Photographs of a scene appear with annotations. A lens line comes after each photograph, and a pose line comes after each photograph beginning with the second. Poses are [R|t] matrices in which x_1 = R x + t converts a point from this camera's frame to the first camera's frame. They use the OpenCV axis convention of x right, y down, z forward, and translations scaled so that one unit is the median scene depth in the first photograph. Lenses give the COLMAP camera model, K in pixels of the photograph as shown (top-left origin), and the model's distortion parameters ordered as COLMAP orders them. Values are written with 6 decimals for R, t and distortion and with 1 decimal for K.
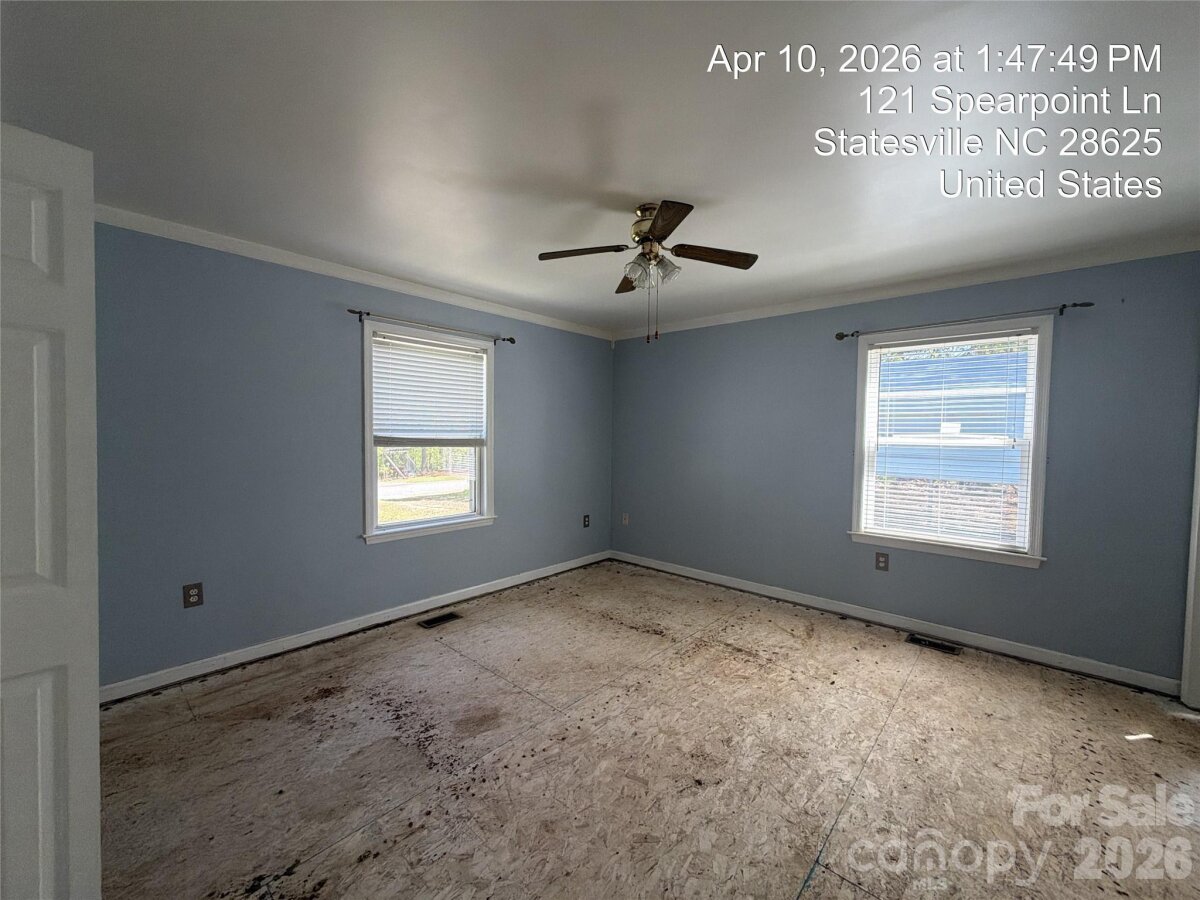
lens RADIAL K [[477.9, 0, 601.5], [0, 477.9, 450.6], [0, 0, 1]] dist [0.000237, 0.000349]
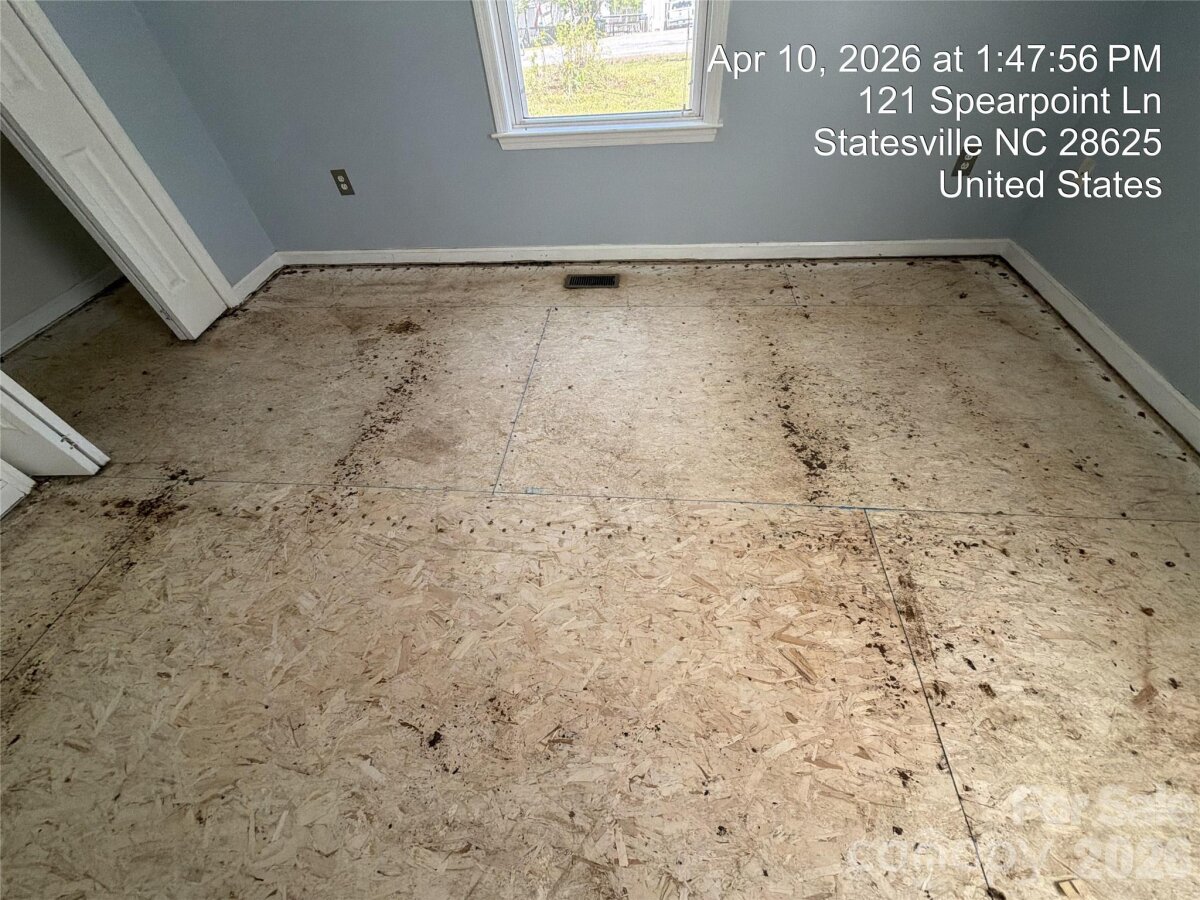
lens RADIAL K [[477.9, 0, 603.9], [0, 477.9, 449.9], [0, 0, 1]] dist [0.000237, 0.000349]
pose [[0.586482, 0.562033, -0.583230, 0.292438], [0.038842, 0.699726, 0.713354, 0.004038], [0.809030, -0.441024, 0.388547, 0.673040]]
